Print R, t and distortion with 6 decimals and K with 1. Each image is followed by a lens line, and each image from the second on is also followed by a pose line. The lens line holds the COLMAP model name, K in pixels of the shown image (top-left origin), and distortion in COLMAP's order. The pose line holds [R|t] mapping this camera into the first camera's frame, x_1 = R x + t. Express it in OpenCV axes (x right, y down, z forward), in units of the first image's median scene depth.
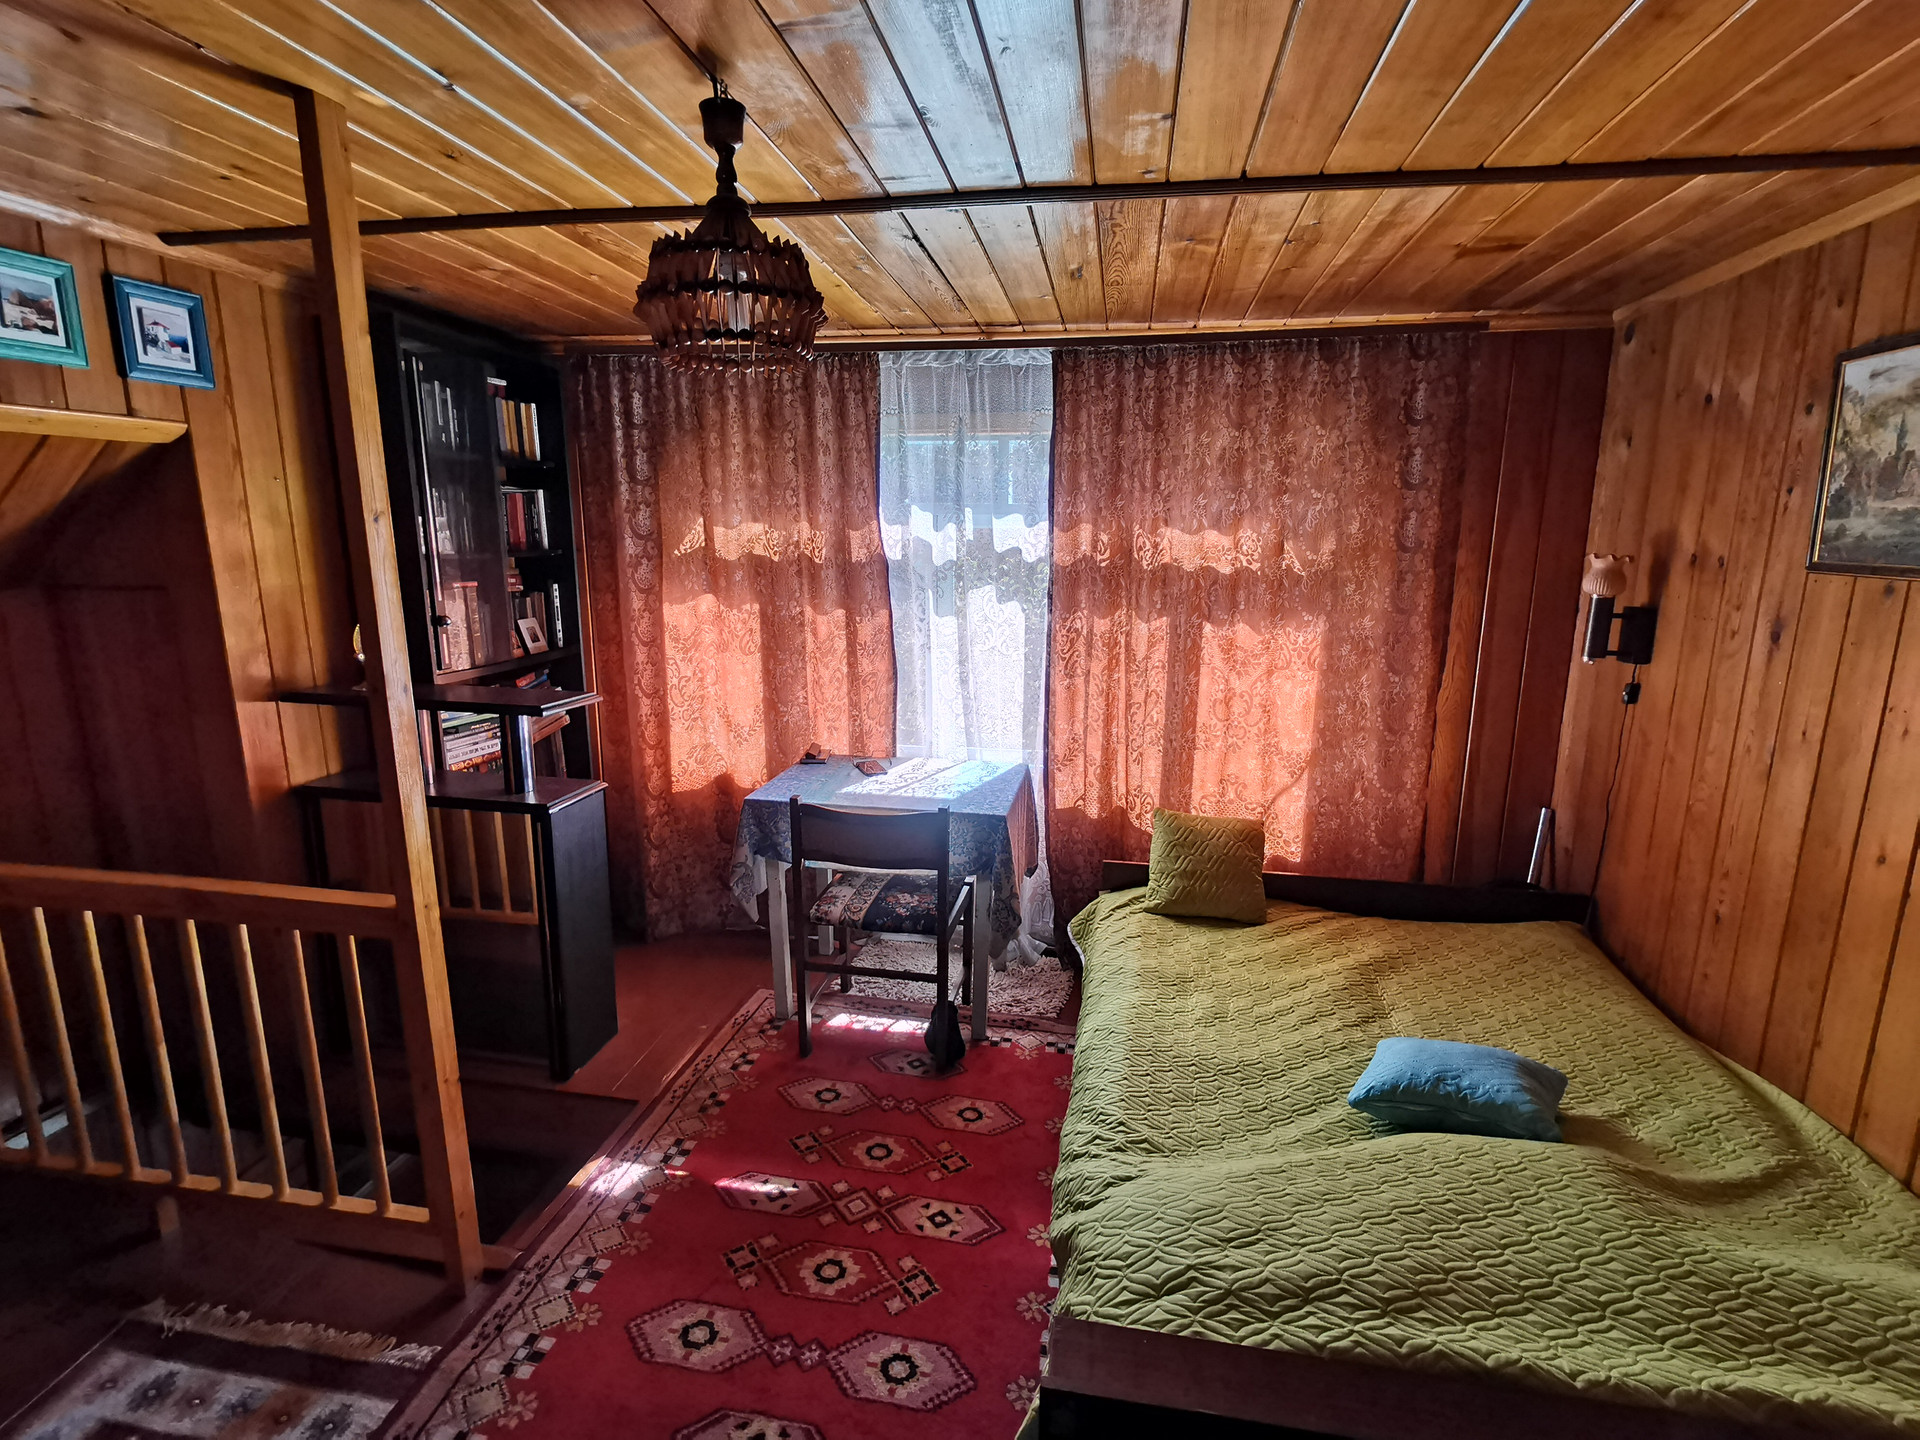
lens RADIAL K [[931.4, 0, 962.1], [0, 931.4, 727.0], [0, 0, 1]] dist [-0.016116, -0.001712]
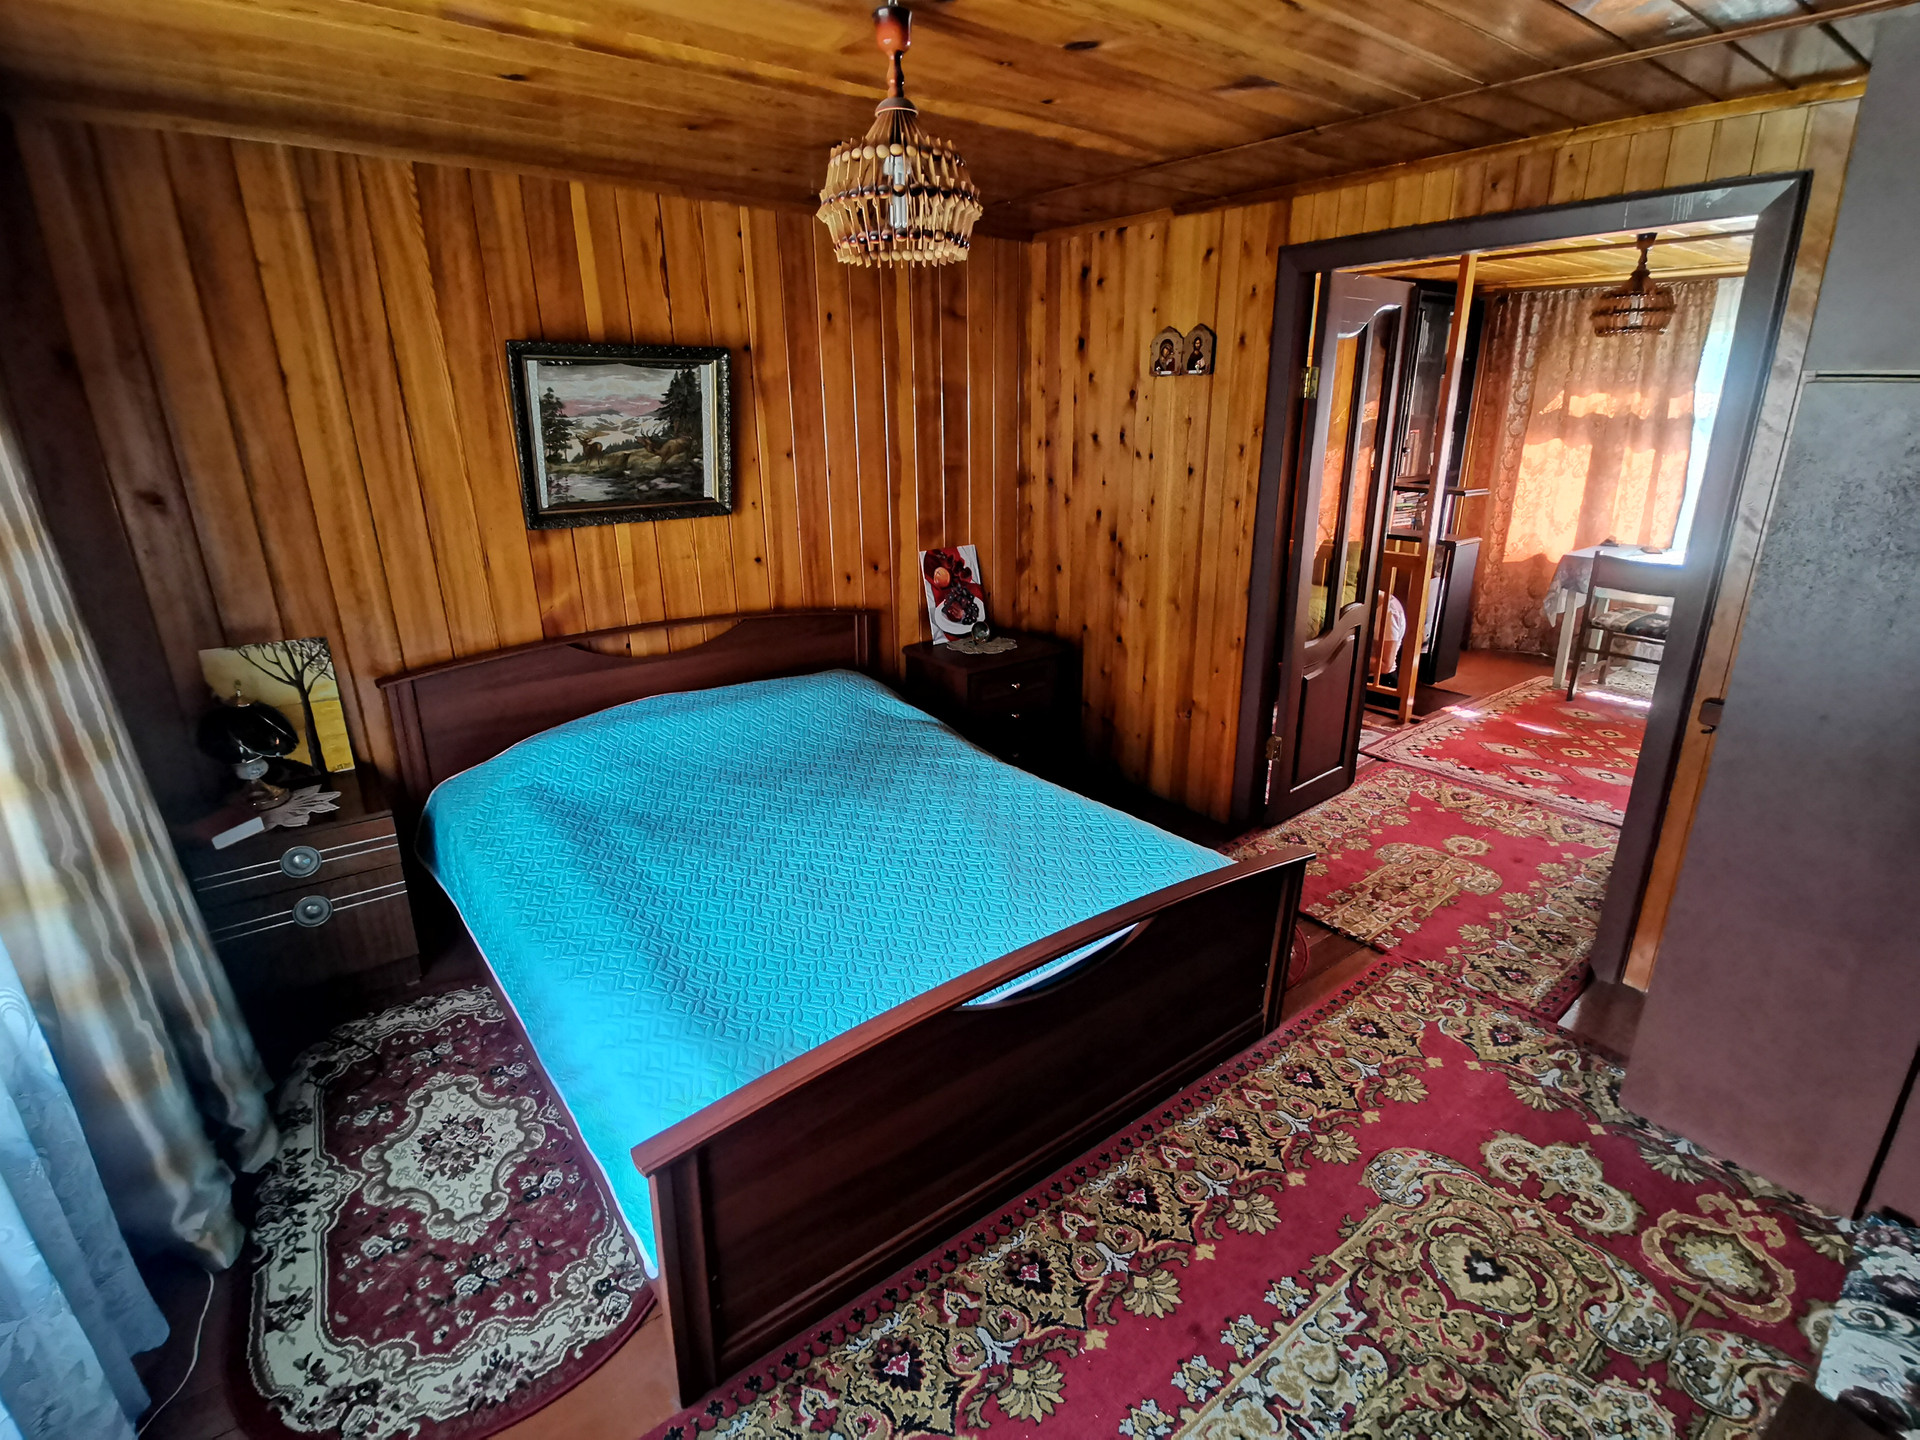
lens RADIAL K [[931.4, 0, 959.3], [0, 931.4, 718.8], [0, 0, 1]] dist [-0.016116, -0.001712]
pose [[0.730405, 0.204764, -0.651598, 0.122887], [-0.116203, 0.977350, 0.176873, 0.180739], [0.673057, -0.053471, 0.737655, -0.969631]]
